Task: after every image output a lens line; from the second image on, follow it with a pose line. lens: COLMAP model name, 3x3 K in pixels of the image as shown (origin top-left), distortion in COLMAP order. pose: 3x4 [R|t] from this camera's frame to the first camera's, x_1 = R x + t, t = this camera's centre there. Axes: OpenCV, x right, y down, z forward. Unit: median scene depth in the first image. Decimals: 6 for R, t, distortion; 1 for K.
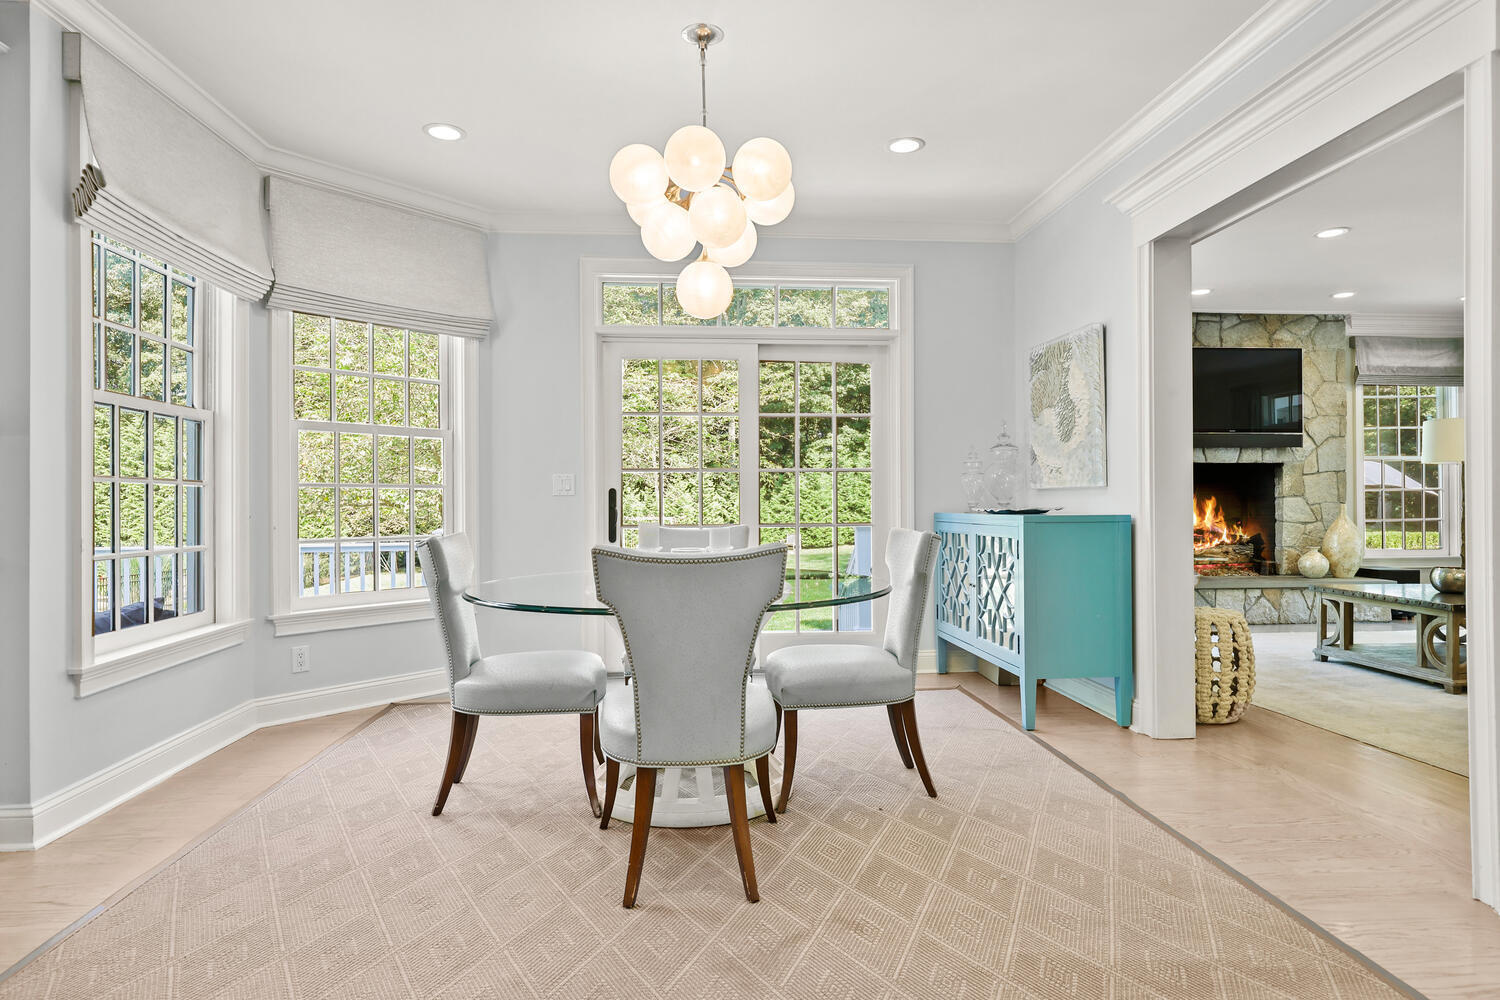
lens RADIAL K [[853.5, 0, 754.1], [0, 853.5, 503.7], [0, 0, 1]] dist [0.002143, -0.000947]
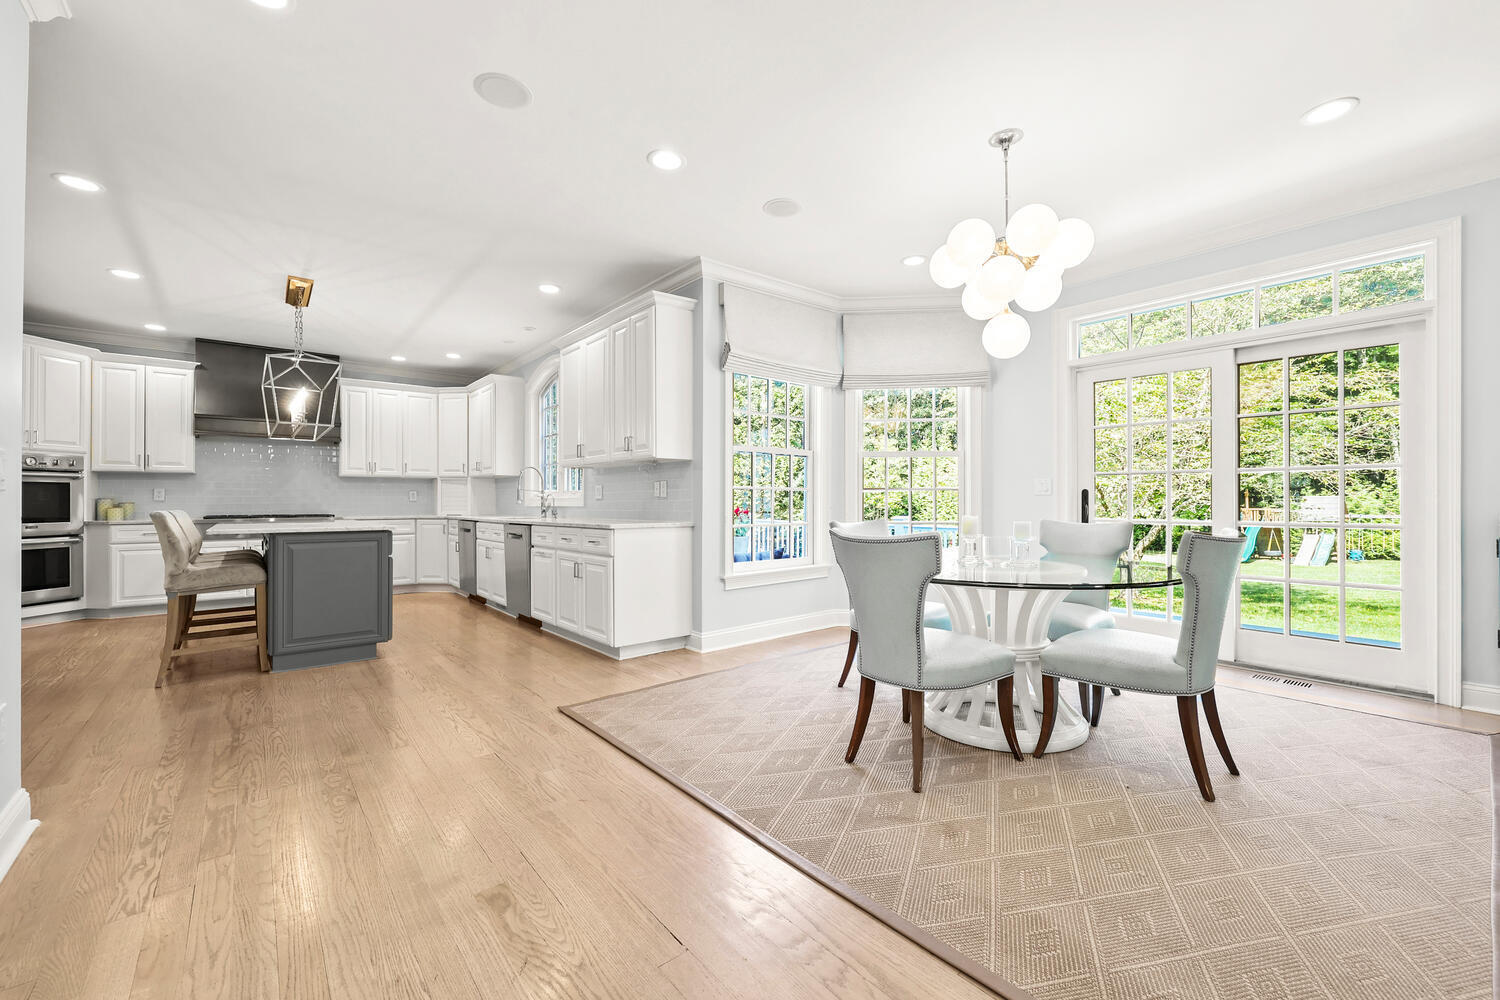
lens RADIAL K [[613.1, 0, 754.5], [0, 613.1, 499.4], [0, 0, 1]] dist [-0.002480, 0.000588]
pose [[0.573634, 0.002049, -0.819109, 0.506123], [-0.003950, 0.999992, -0.000265, -0.001817], [0.819102, 0.003387, 0.573638, 0.169999]]
